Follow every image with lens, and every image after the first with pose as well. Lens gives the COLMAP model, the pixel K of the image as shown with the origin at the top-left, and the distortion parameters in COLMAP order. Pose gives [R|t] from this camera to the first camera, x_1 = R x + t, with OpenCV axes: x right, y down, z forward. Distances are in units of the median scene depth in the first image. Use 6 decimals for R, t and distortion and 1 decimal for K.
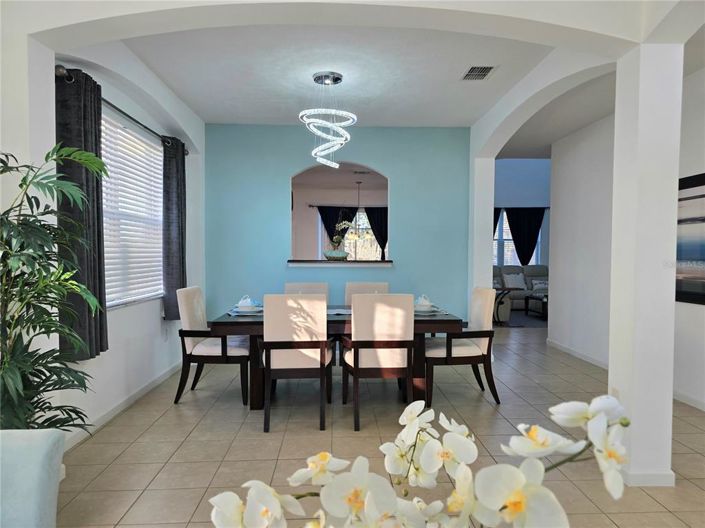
lens RADIAL K [[474.5, 0, 352.5], [0, 474.5, 264.0], [0, 0, 1]] dist [-0.001699, -0.000187]
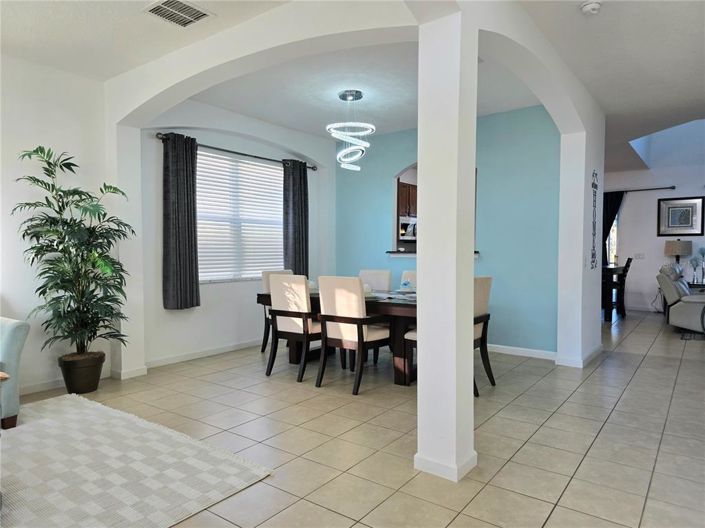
lens RADIAL K [[475.7, 0, 352.5], [0, 475.7, 264.0], [0, 0, 1]] dist [0.079397, -0.082410]
pose [[0.779602, 0.014988, -0.626096, 0.741732], [-0.008678, 0.999876, 0.013131, 0.011974], [0.626215, -0.004804, 0.779636, 0.074449]]
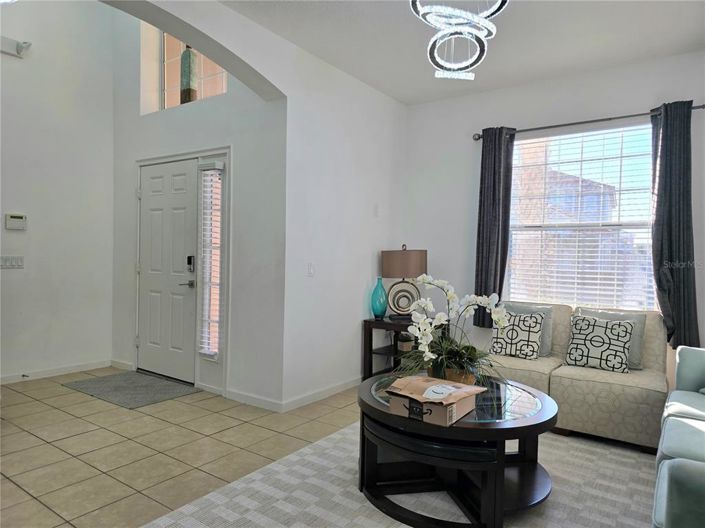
lens RADIAL K [[475.7, 0, 352.5], [0, 475.7, 264.0], [0, 0, 1]] dist [0.079397, -0.082410]
pose [[-0.792165, -0.021880, 0.609915, -0.264499], [-0.012698, 0.999732, 0.019371, 0.015343], [-0.610175, 0.007601, -0.792230, 0.732941]]
